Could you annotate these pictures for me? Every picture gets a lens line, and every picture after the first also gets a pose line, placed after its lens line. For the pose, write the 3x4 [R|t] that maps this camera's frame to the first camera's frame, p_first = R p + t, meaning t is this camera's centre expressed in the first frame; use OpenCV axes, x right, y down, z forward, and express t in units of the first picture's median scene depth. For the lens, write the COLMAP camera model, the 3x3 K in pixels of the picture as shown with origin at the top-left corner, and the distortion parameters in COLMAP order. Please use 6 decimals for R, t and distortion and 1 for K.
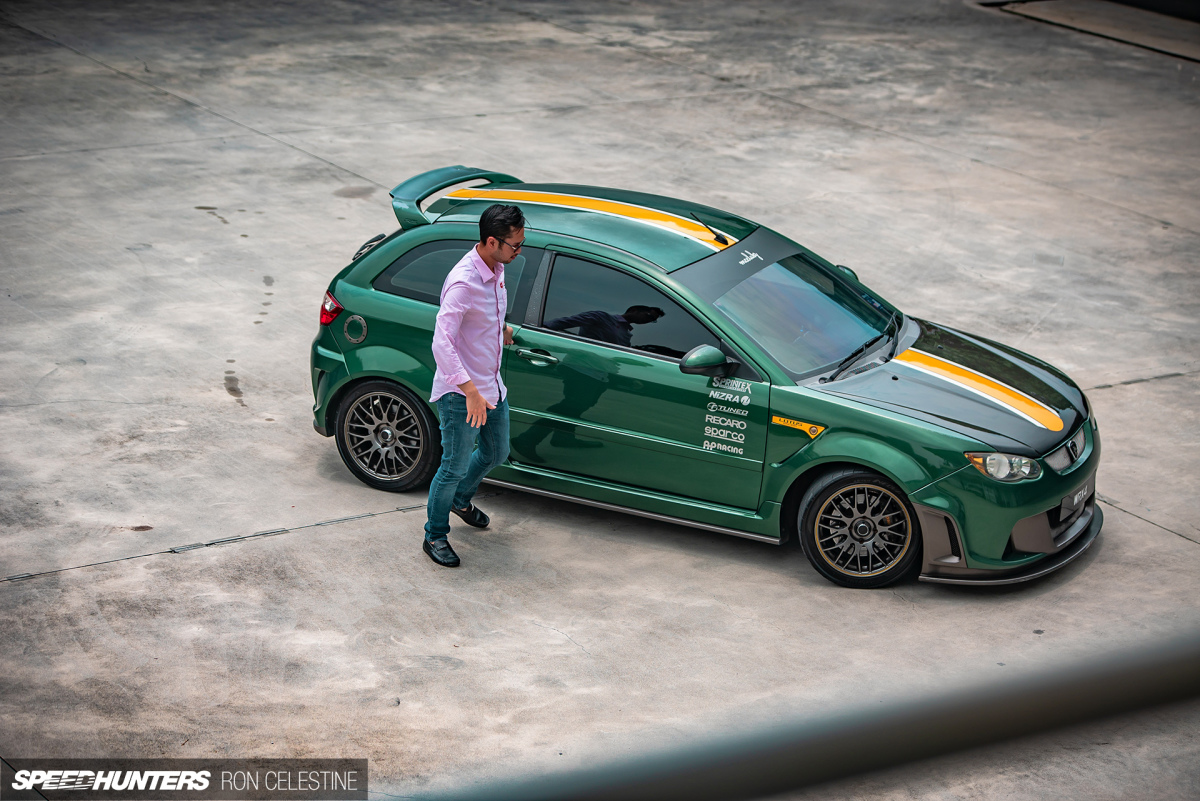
lens RADIAL K [[3125.7, 0, 600.4], [0, 3125.7, 402.4], [0, 0, 1]] dist [0.008224, 0.000000]
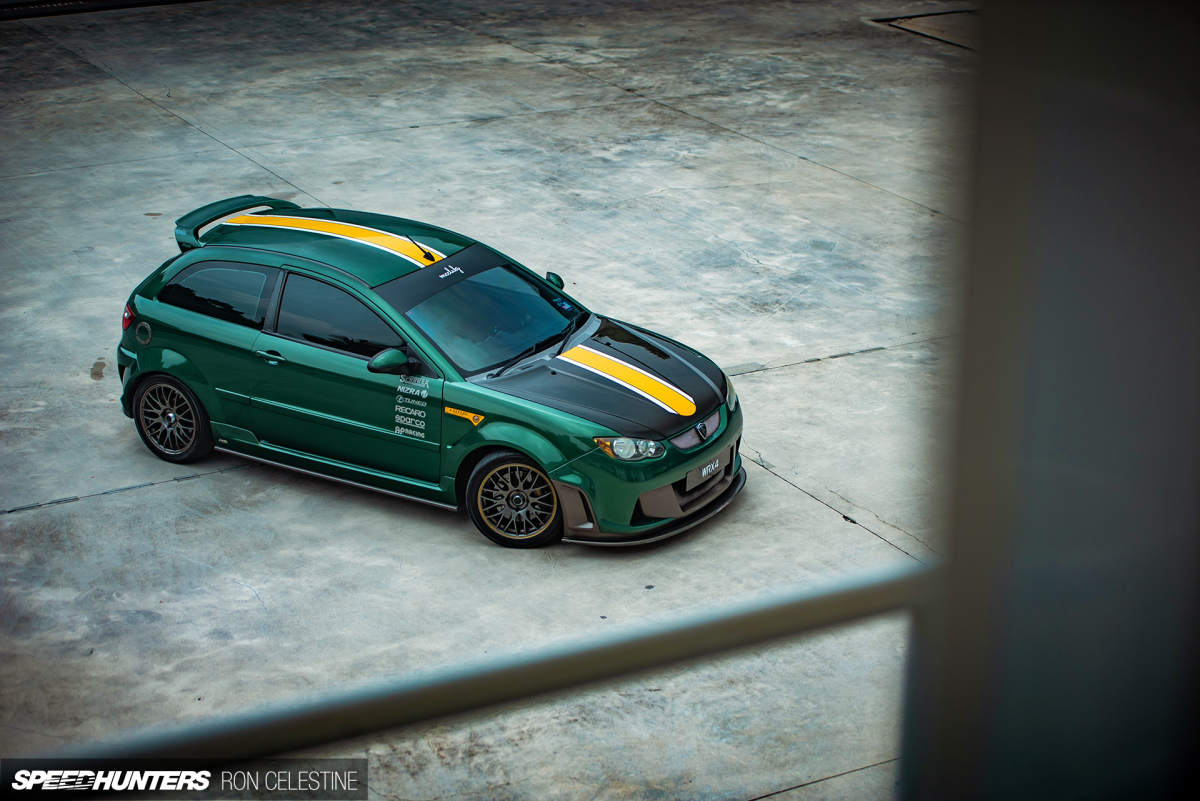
lens RADIAL K [[2423.0, 0, 599.5], [0, 2423.0, 398.8], [0, 0, 1]] dist [-0.243193, 0.000000]
pose [[0.996557, -0.008457, -0.082474, 0.164143], [0.011863, 0.999093, 0.040898, -0.031193], [0.082053, -0.041735, 0.995754, 0.058364]]
